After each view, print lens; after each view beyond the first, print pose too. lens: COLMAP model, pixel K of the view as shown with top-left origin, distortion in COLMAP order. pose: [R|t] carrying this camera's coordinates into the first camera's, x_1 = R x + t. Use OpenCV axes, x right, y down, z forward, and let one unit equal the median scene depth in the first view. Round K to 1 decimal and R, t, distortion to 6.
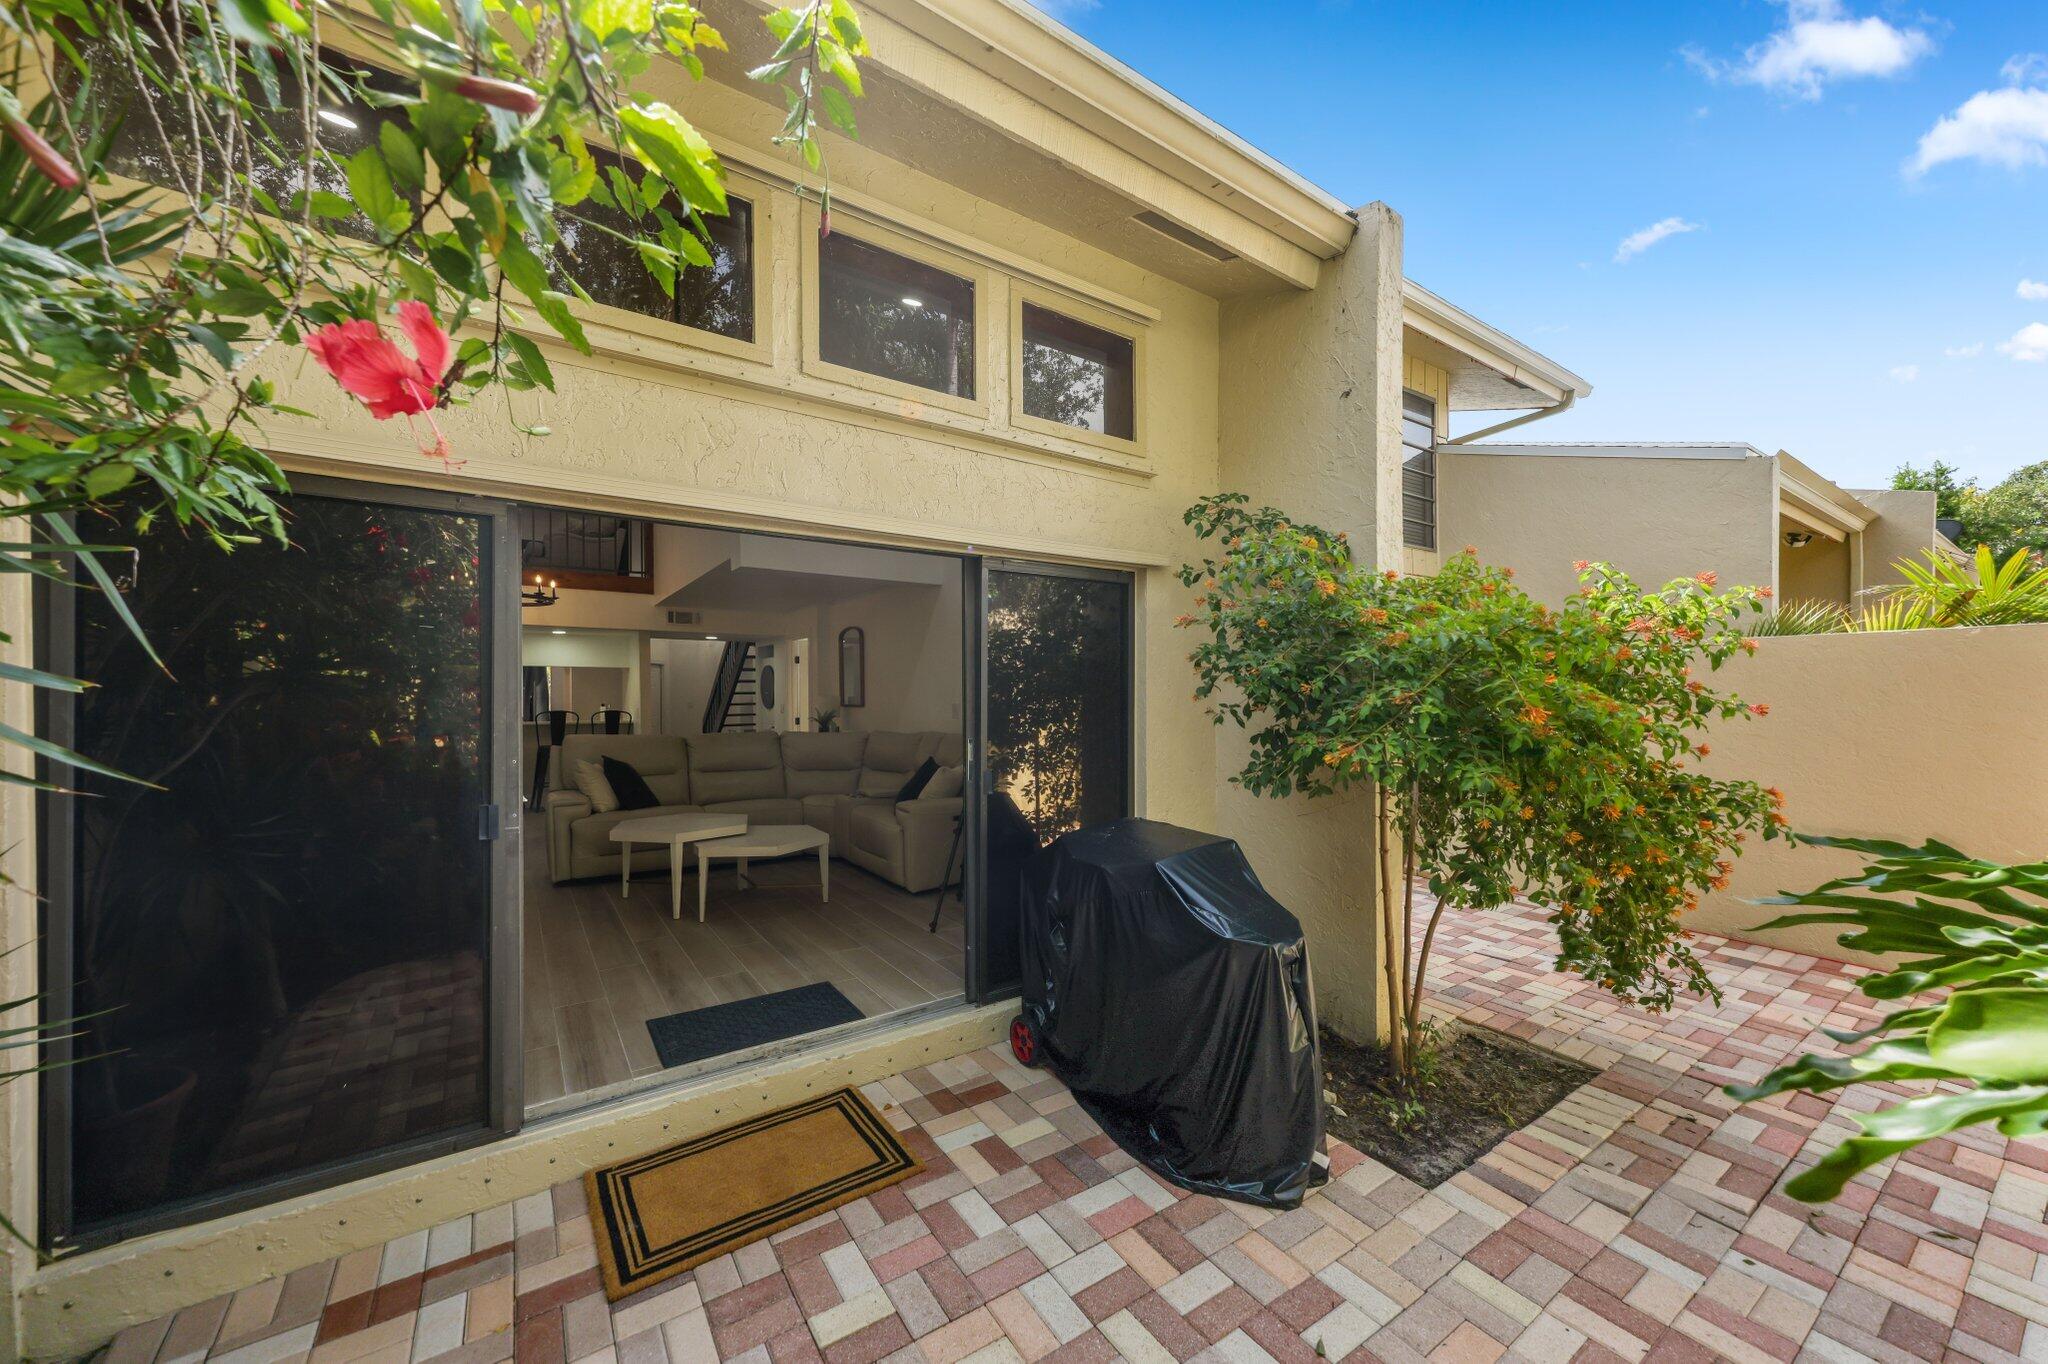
lens RADIAL K [[765.0, 0, 1064.7], [0, 765.0, 667.5], [0, 0, 1]] dist [0.001781, 0.000157]
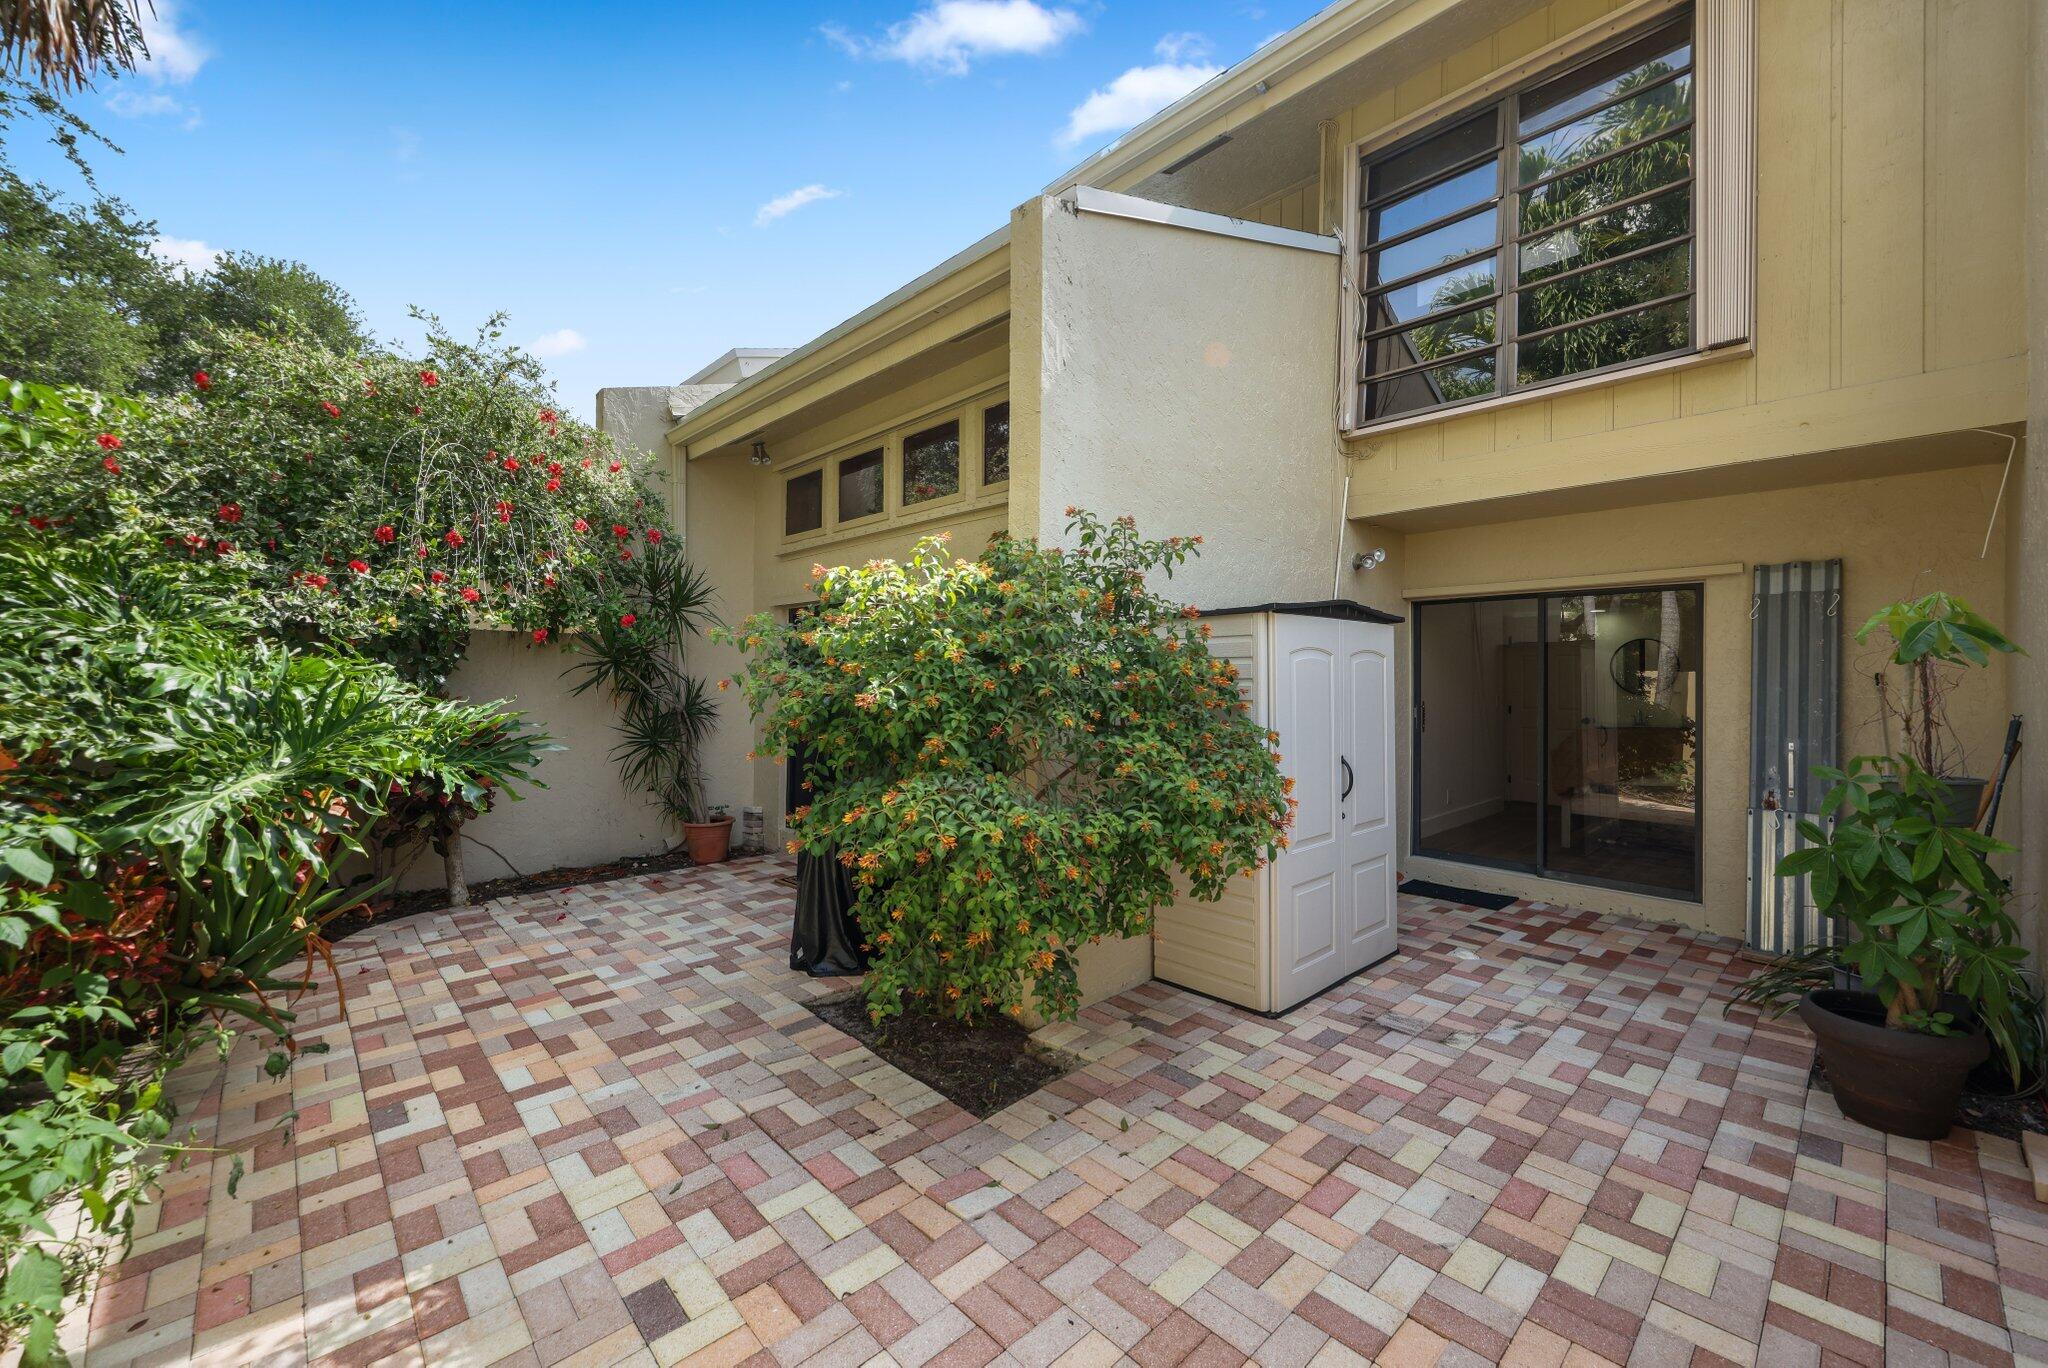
lens RADIAL K [[814.7, 0, 1027.7], [0, 814.7, 683.2], [0, 0, 1]] dist [0.000764, 0.000114]
pose [[0.134340, 0.005966, -0.990917, 2.087609], [0.027089, 0.999586, 0.009691, 0.030439], [0.990565, -0.028144, 0.134123, 1.208153]]
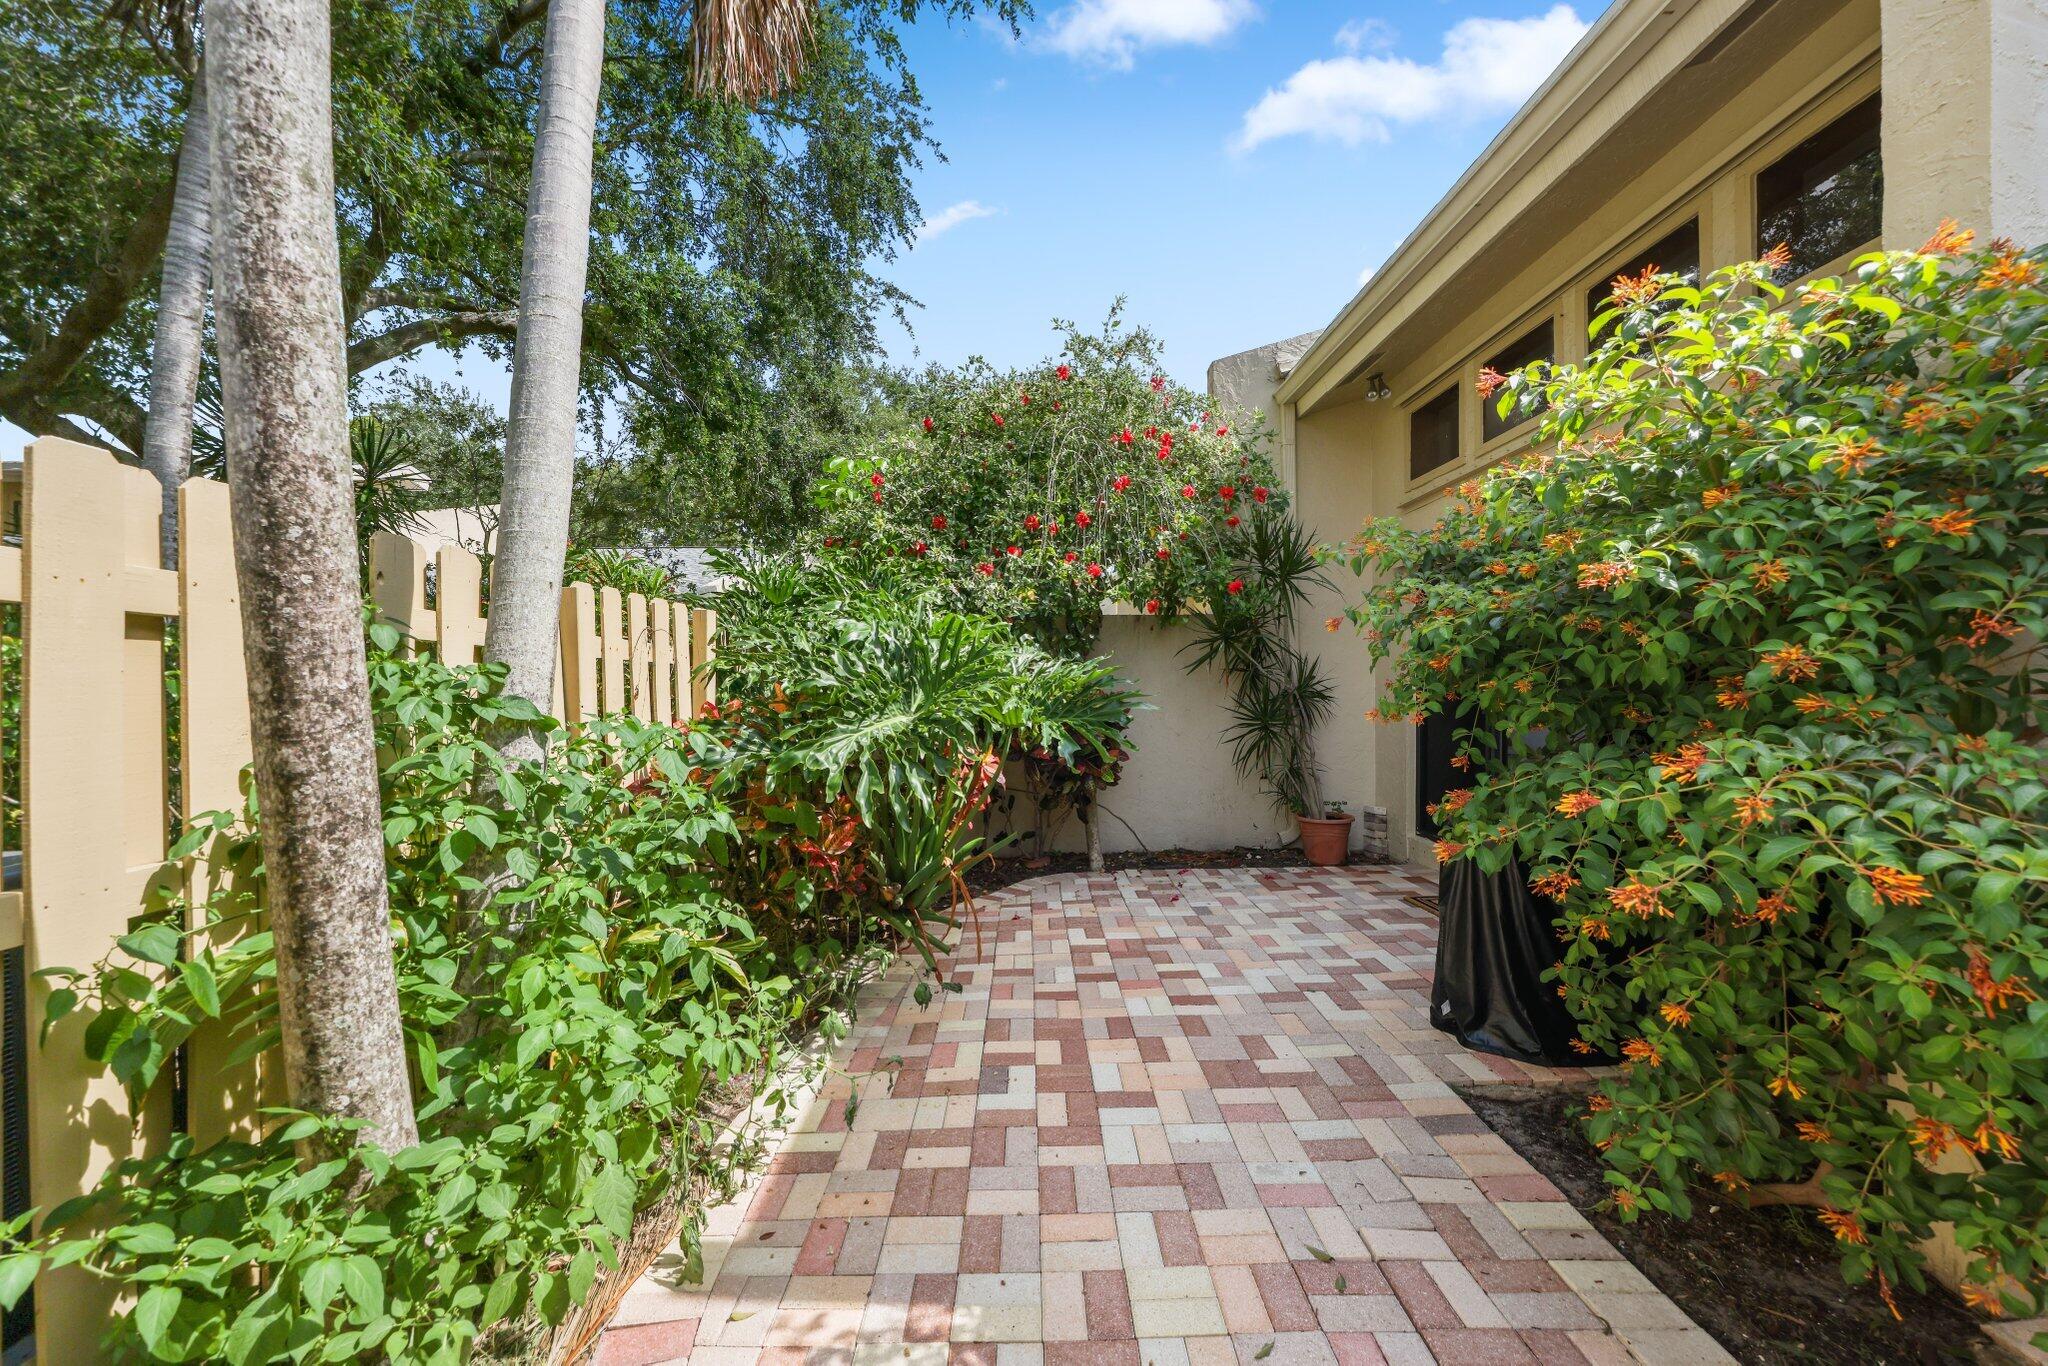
lens RADIAL K [[765.0, 0, 1064.7], [0, 765.0, 668.5], [0, 0, 1]] dist [0.001781, 0.000157]
pose [[-0.541957, -0.029160, -0.839900, 1.626566], [0.024019, 0.998452, -0.050164, 0.134500], [0.840063, -0.047361, -0.540418, 1.113429]]
